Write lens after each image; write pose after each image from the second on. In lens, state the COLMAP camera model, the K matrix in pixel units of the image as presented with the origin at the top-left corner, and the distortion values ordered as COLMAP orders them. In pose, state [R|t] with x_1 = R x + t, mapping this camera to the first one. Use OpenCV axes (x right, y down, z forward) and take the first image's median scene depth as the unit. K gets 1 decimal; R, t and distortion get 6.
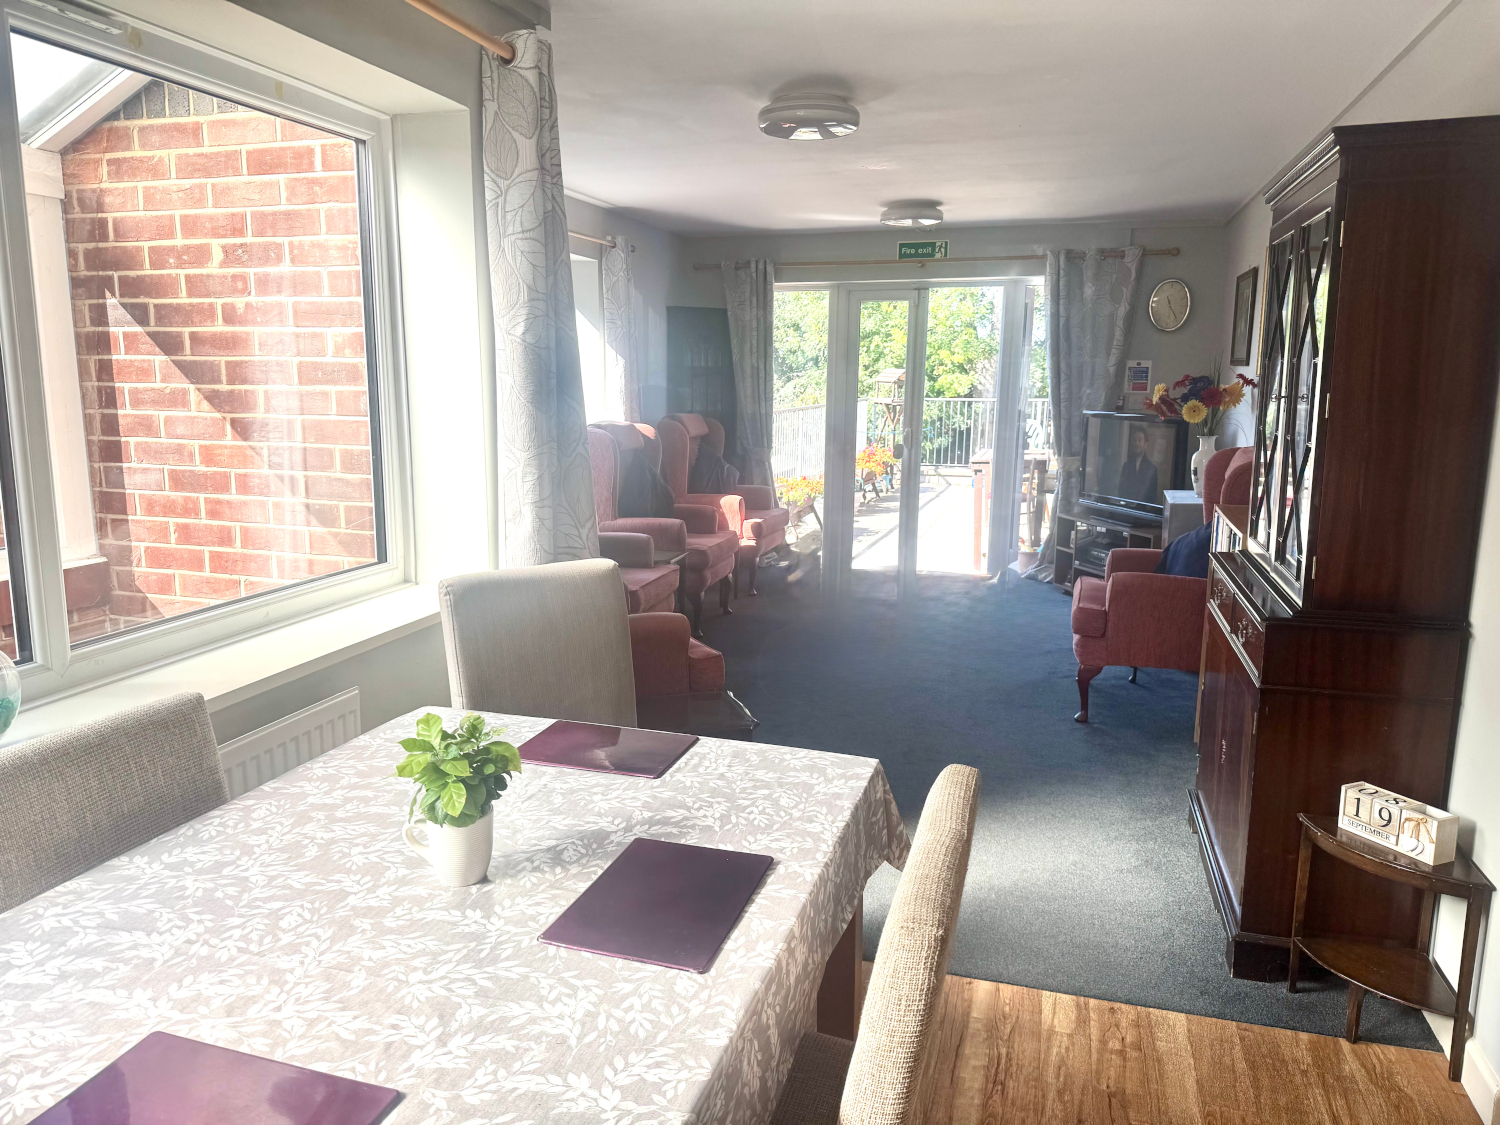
lens RADIAL K [[1061.0, 0, 750.0], [0, 1061.0, 562.5], [0, 0, 1]] dist [-0.004678, -0.003734]
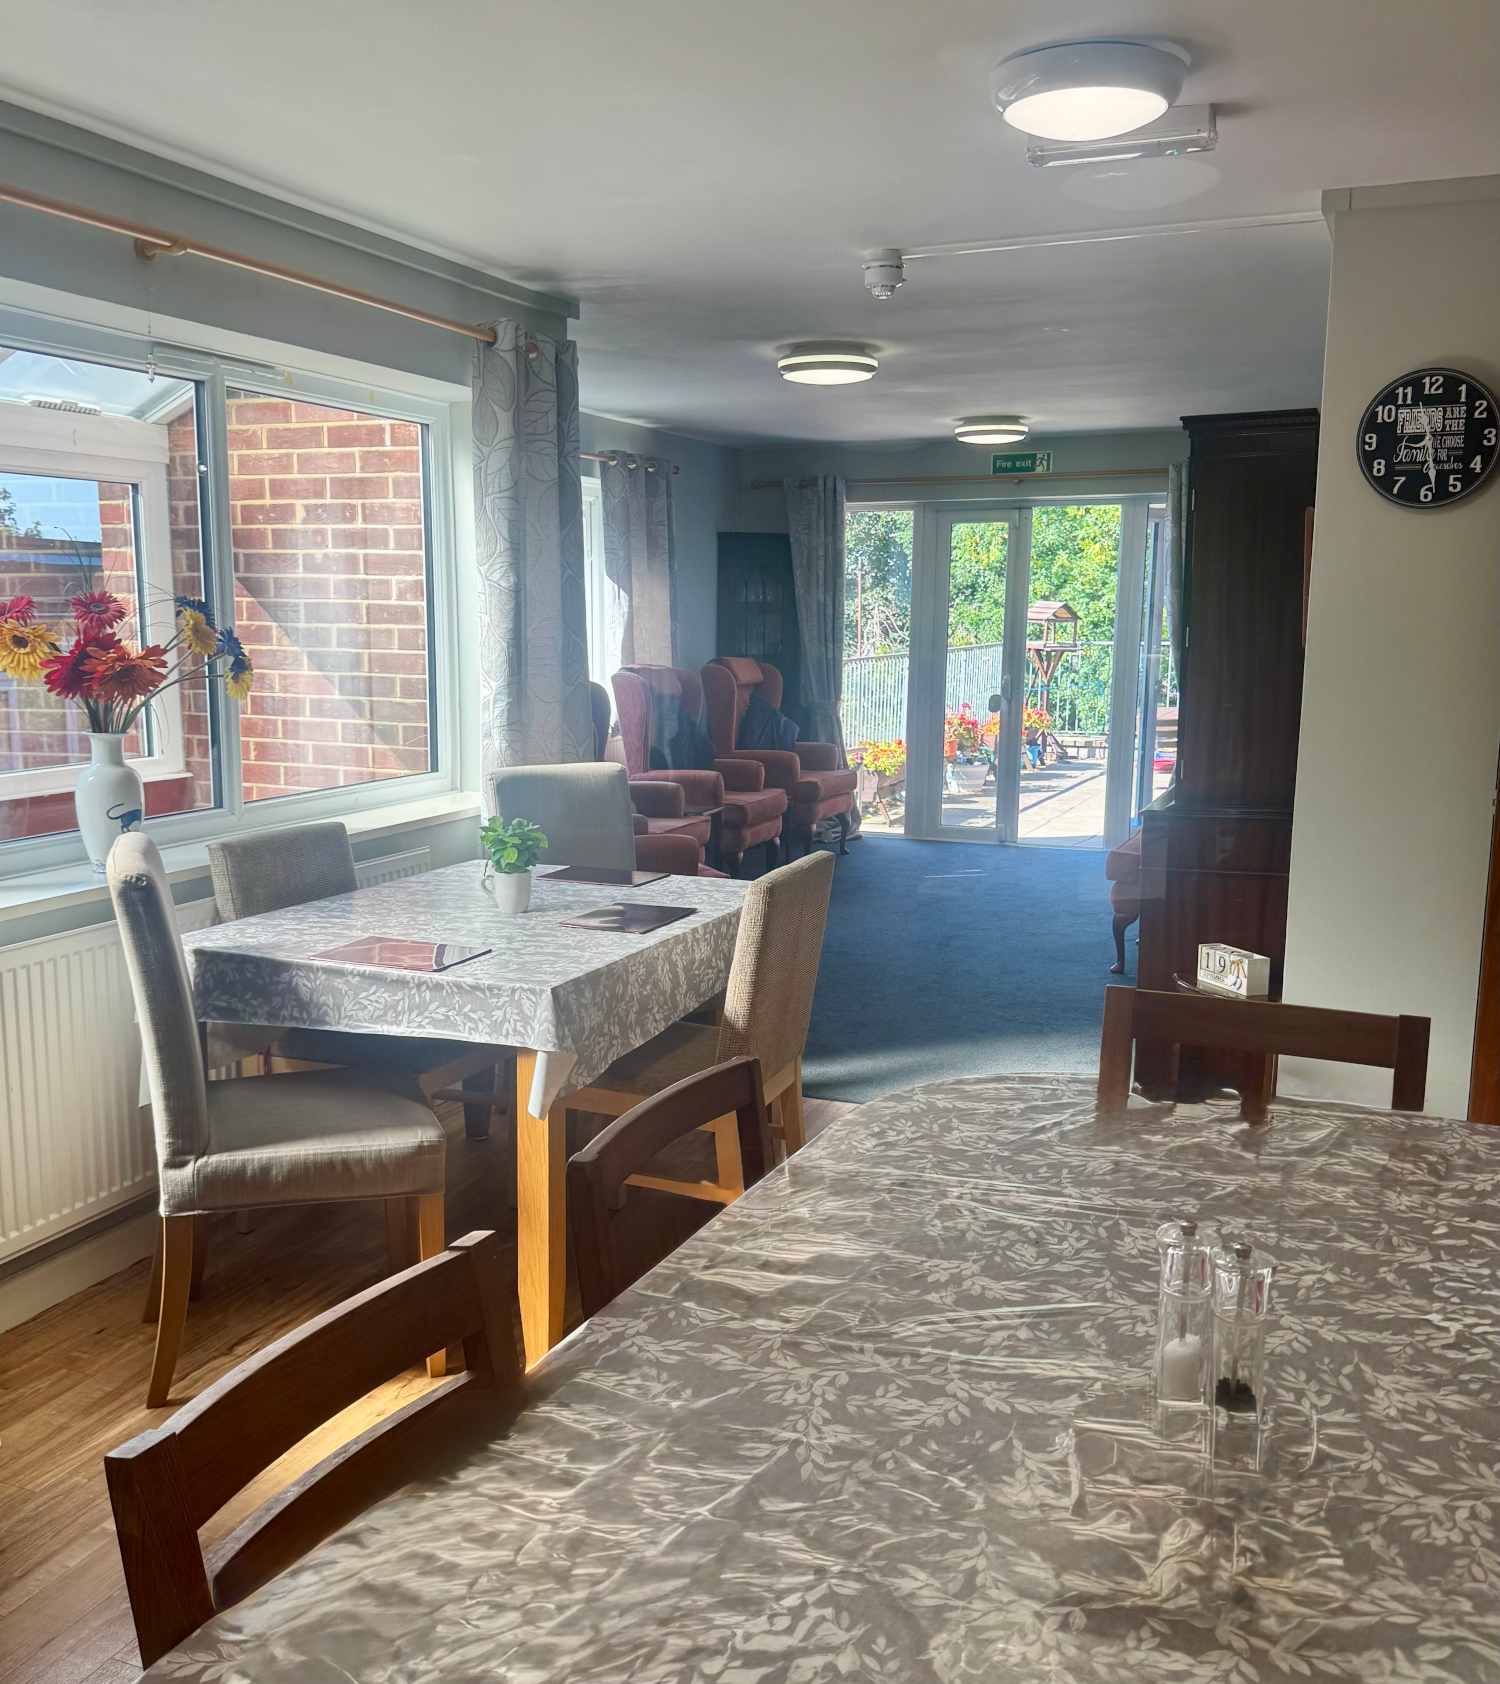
lens RADIAL K [[1671.3, 0, 722.1], [0, 1671.3, 897.4], [0, 0, 1]] dist [0.046598, -0.006266]
pose [[0.994240, 0.017234, -0.105786, 0.084528], [-0.017645, 0.999840, -0.002951, 0.066784], [0.105718, 0.004800, 0.994385, -0.399312]]
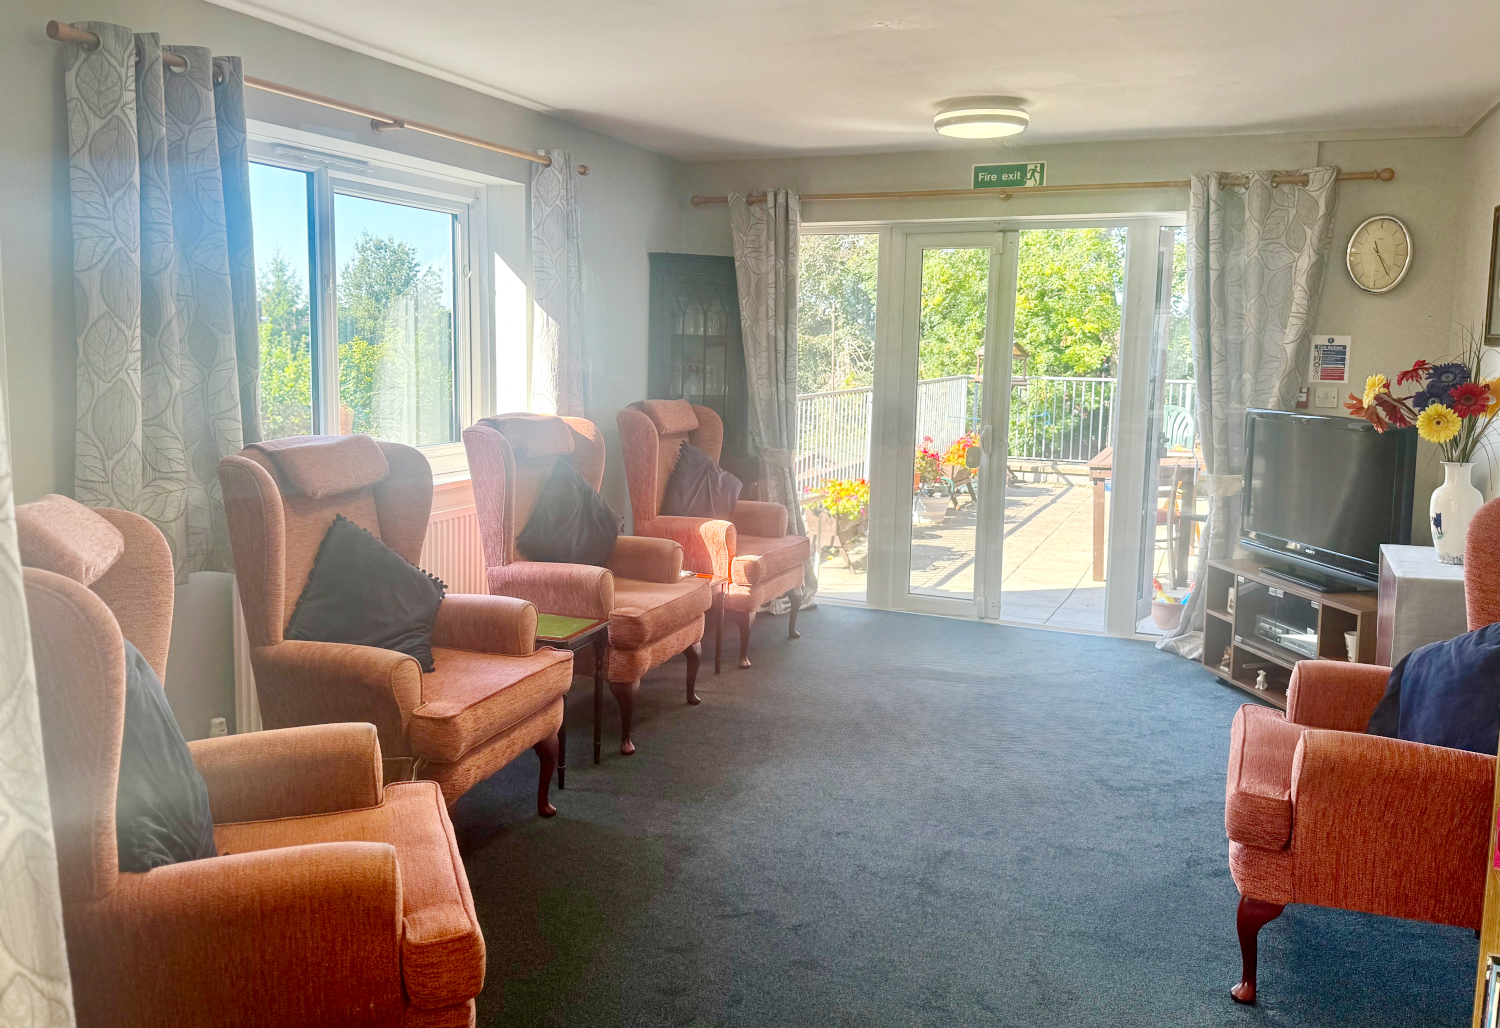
lens RADIAL K [[1155.4, 0, 747.7], [0, 1155.4, 436.0], [0, 0, 1]] dist [0.040447, -0.135302]
pose [[0.994417, 0.022948, -0.102995, 0.084933], [-0.032415, 0.995304, -0.091208, -0.053899], [0.100419, 0.094037, 0.990491, 0.271597]]
